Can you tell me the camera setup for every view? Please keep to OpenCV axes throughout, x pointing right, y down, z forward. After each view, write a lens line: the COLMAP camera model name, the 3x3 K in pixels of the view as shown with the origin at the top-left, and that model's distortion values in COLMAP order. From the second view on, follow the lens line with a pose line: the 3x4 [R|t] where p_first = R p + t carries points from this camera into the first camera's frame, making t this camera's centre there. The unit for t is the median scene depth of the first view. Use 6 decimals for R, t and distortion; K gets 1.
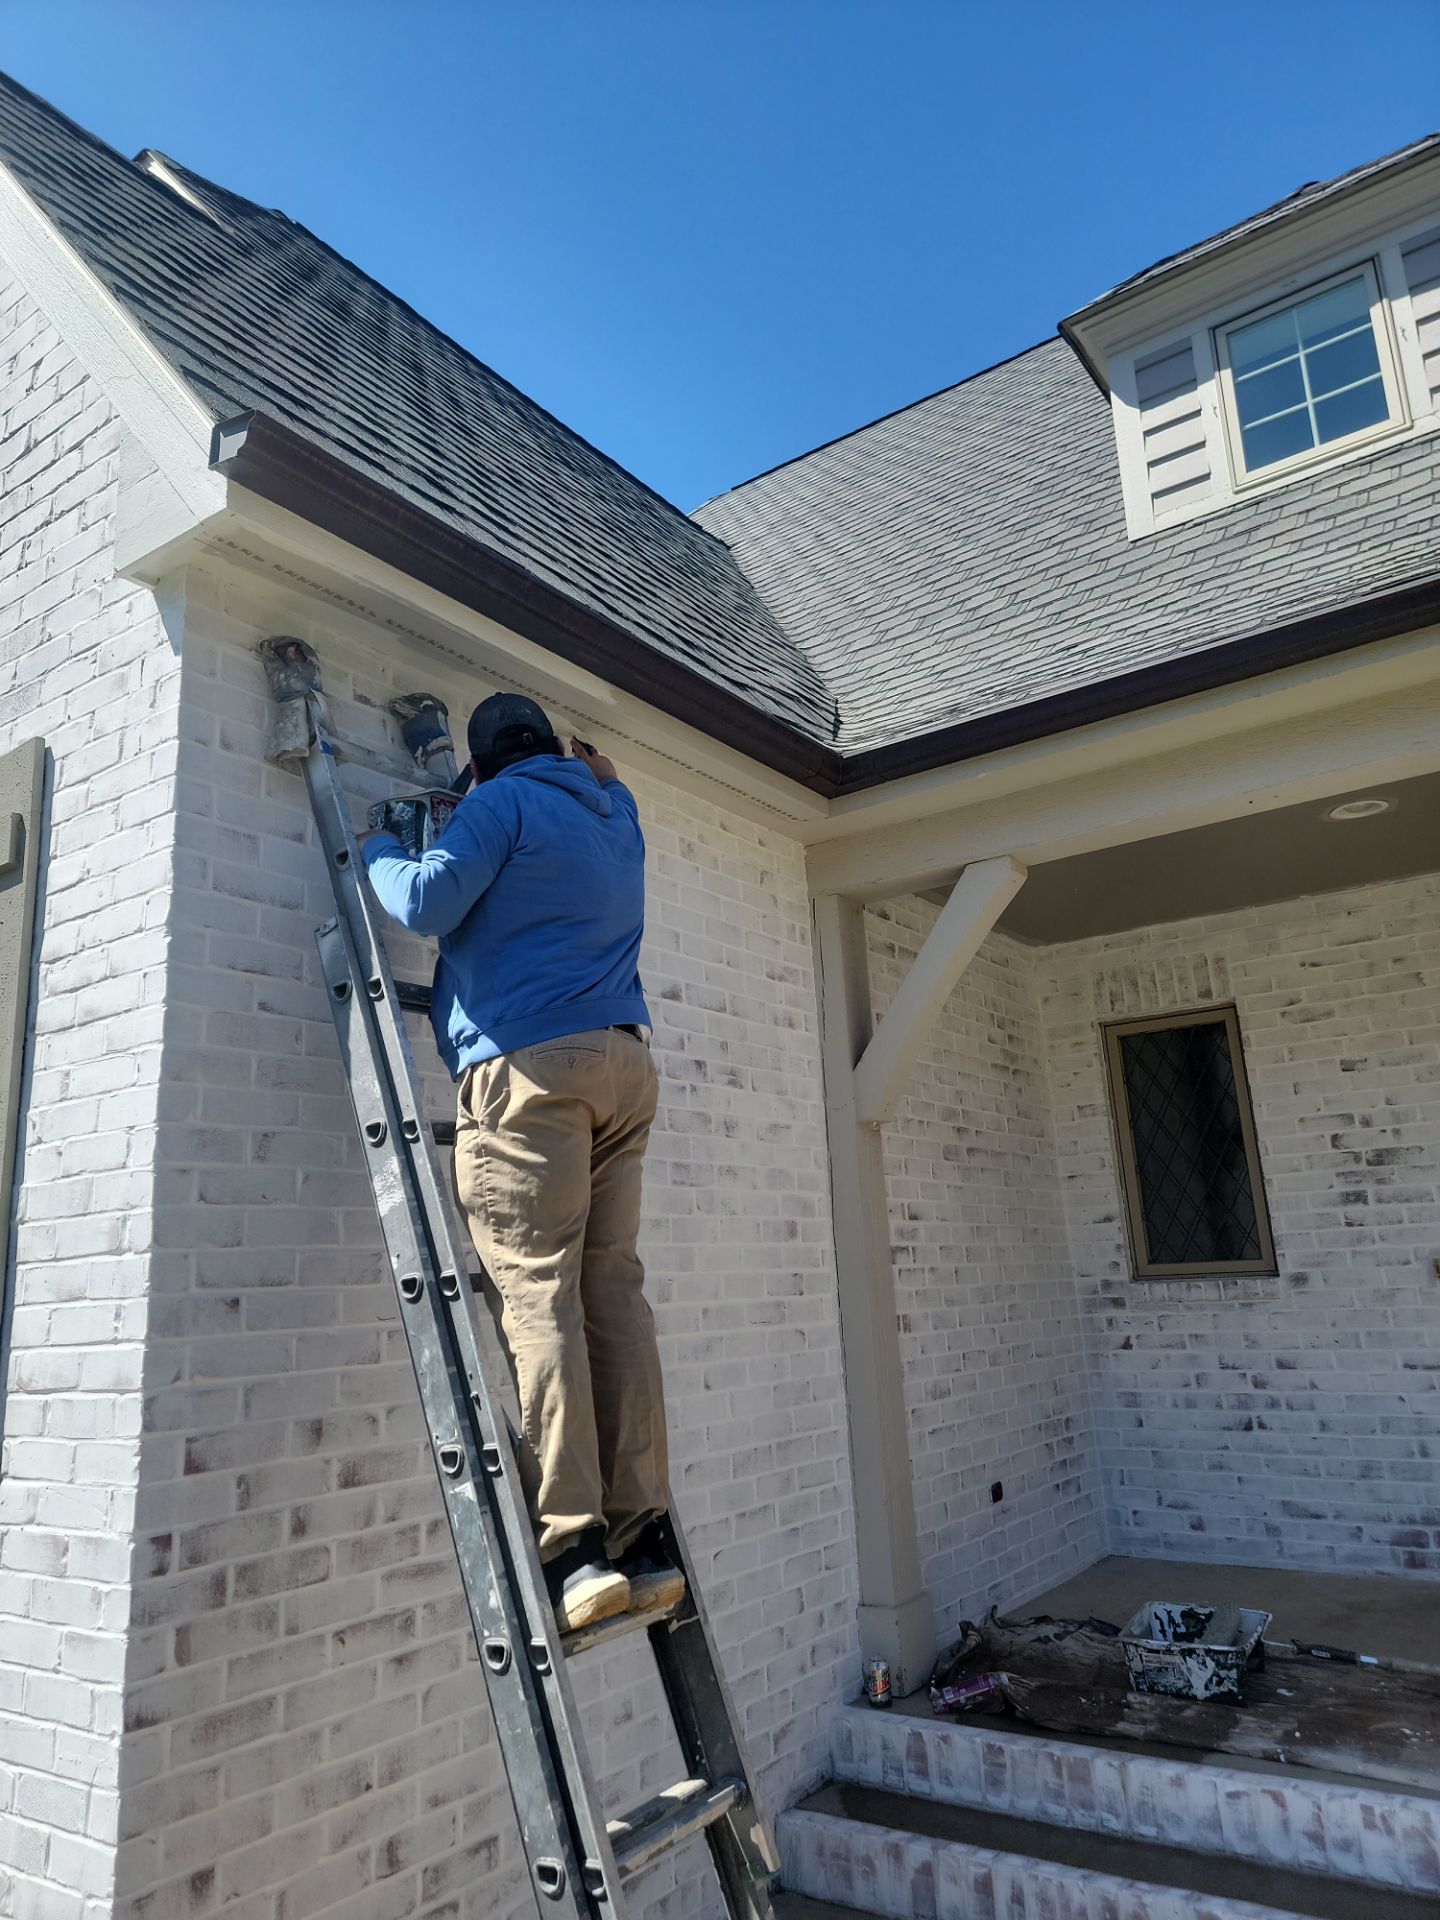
lens RADIAL K [[1324.3, 0, 696.6], [0, 1324.3, 957.3], [0, 0, 1]] dist [0.074130, -0.056917]
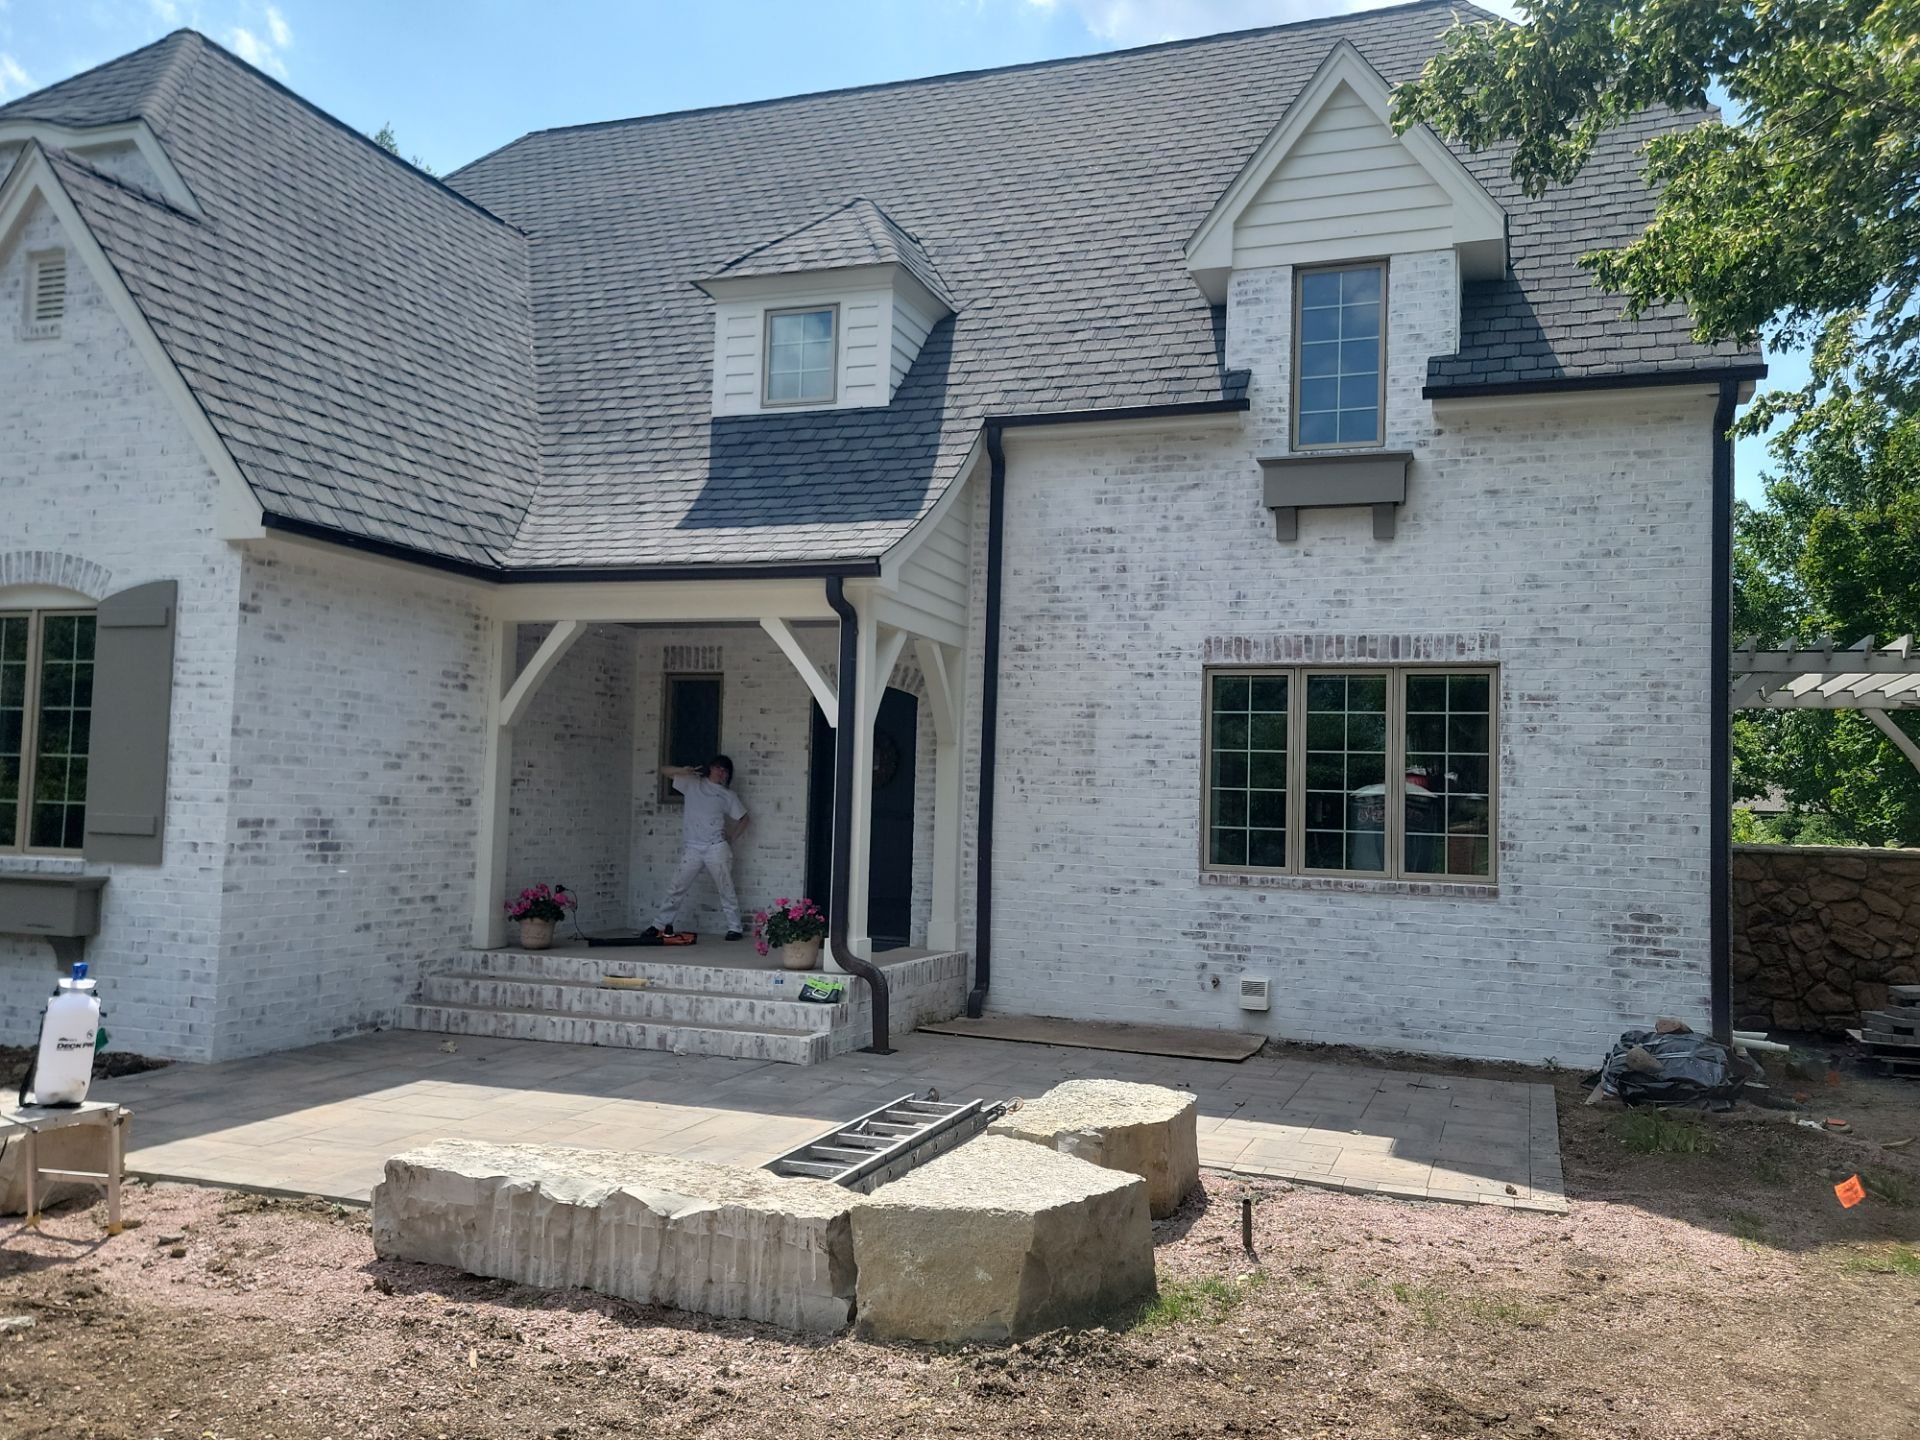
lens RADIAL K [[1550.6, 0, 928.1], [0, 1550.6, 712.4], [0, 0, 1]] dist [0.149888, -0.180977]
pose [[0.961633, 0.093342, 0.257970, 0.102919], [-0.138144, 0.977175, 0.161385, -0.337884], [-0.237018, -0.190831, 0.952579, -1.352503]]
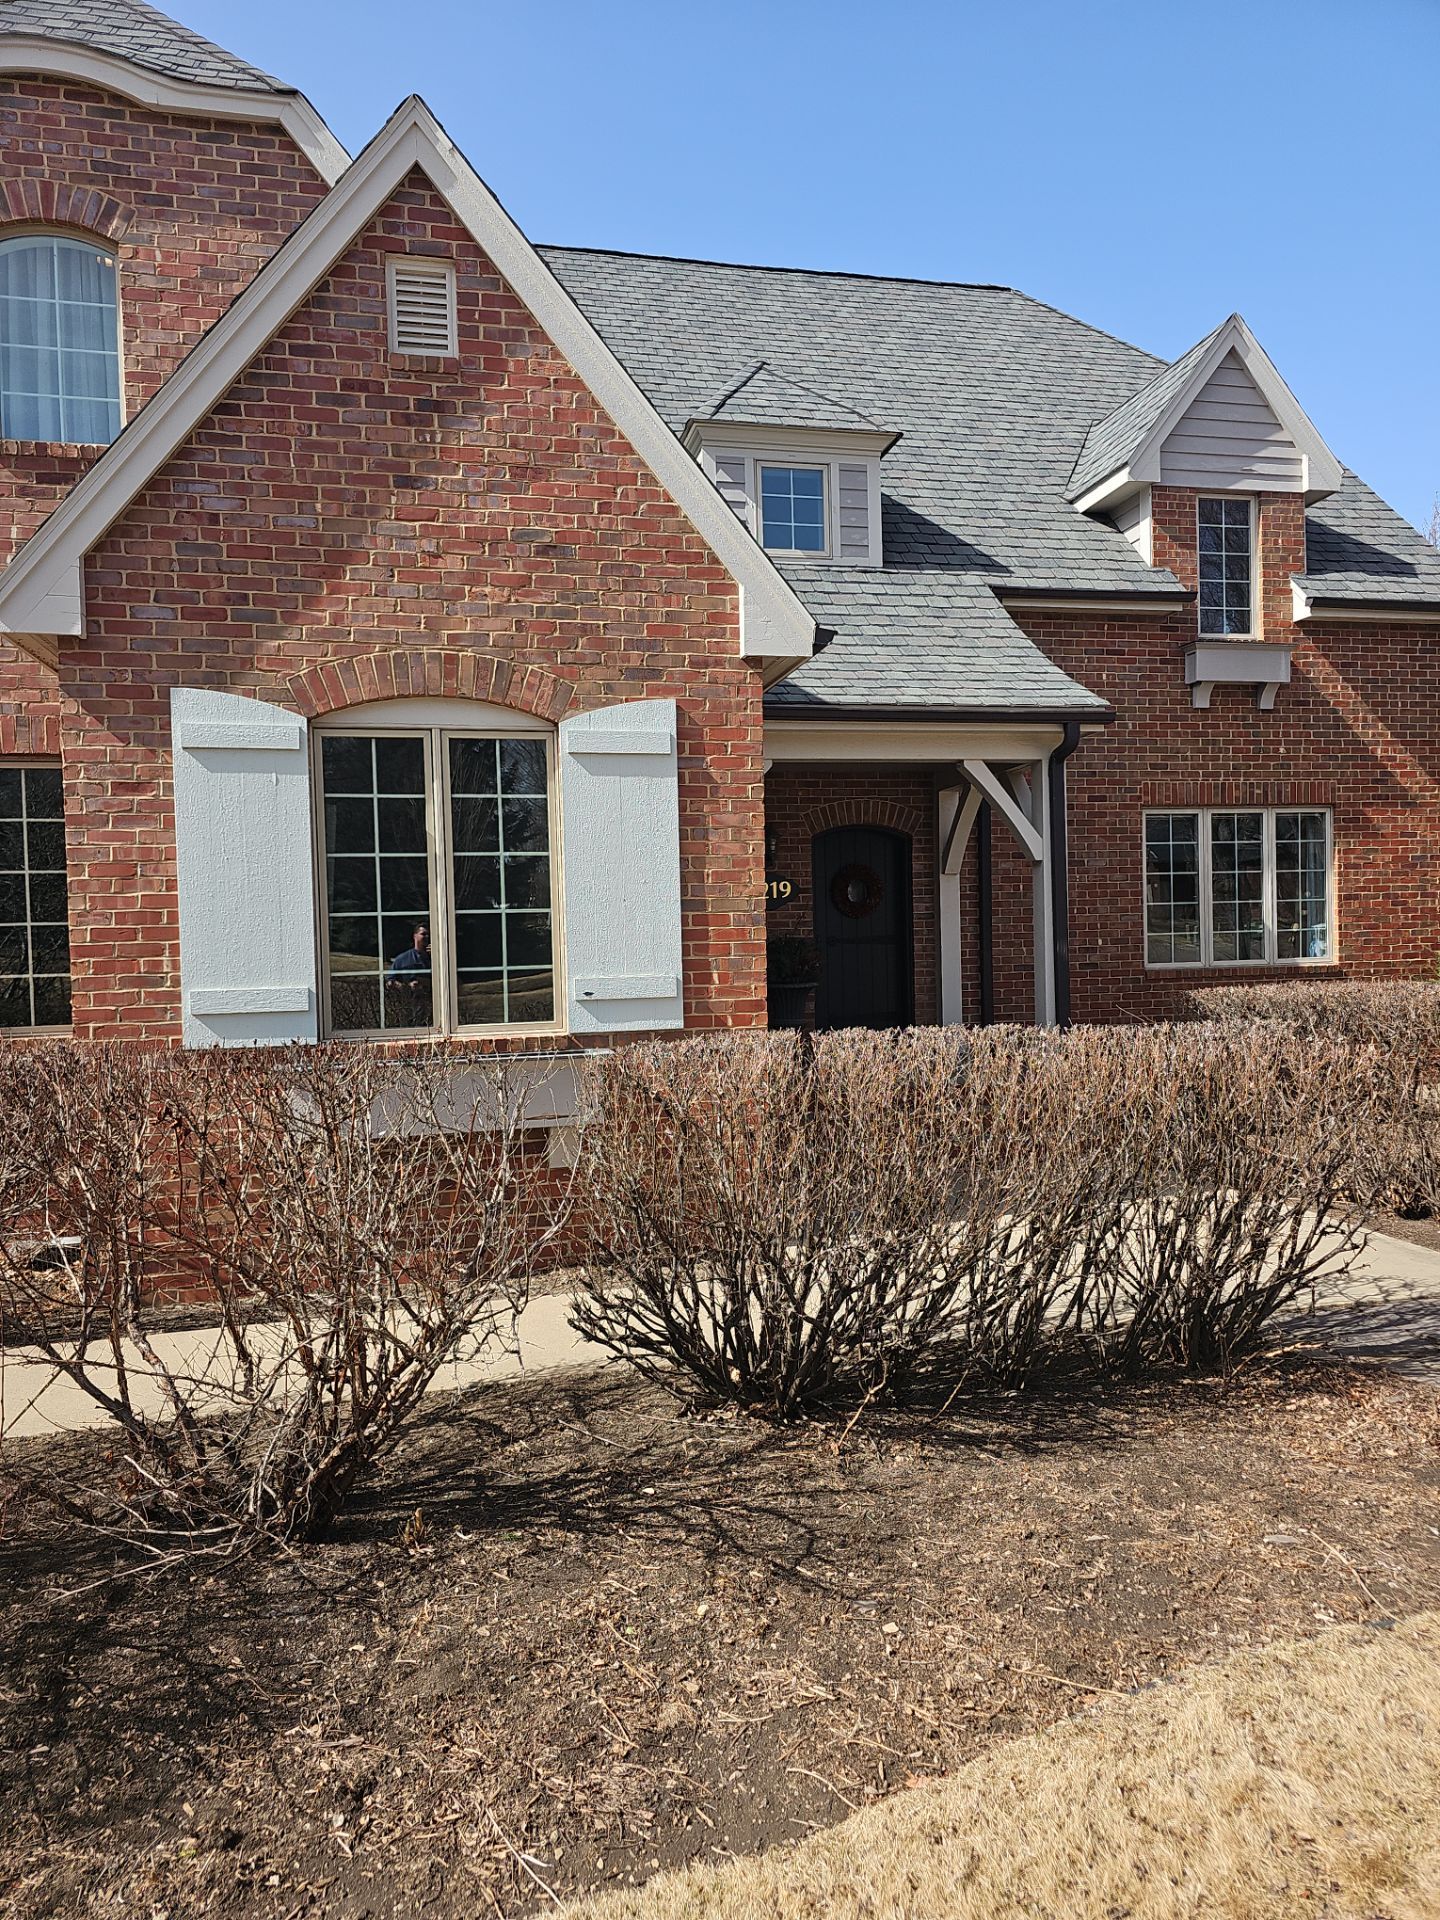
lens RADIAL K [[1252.8, 0, 719.4], [0, 1252.8, 958.0], [0, 0, 1]] dist [0.058475, -0.051650]
pose [[0.657038, 0.017393, 0.753657, -1.109104], [-0.189909, 0.971310, 0.143147, -0.027193], [-0.729545, -0.237179, 0.641491, -0.317710]]
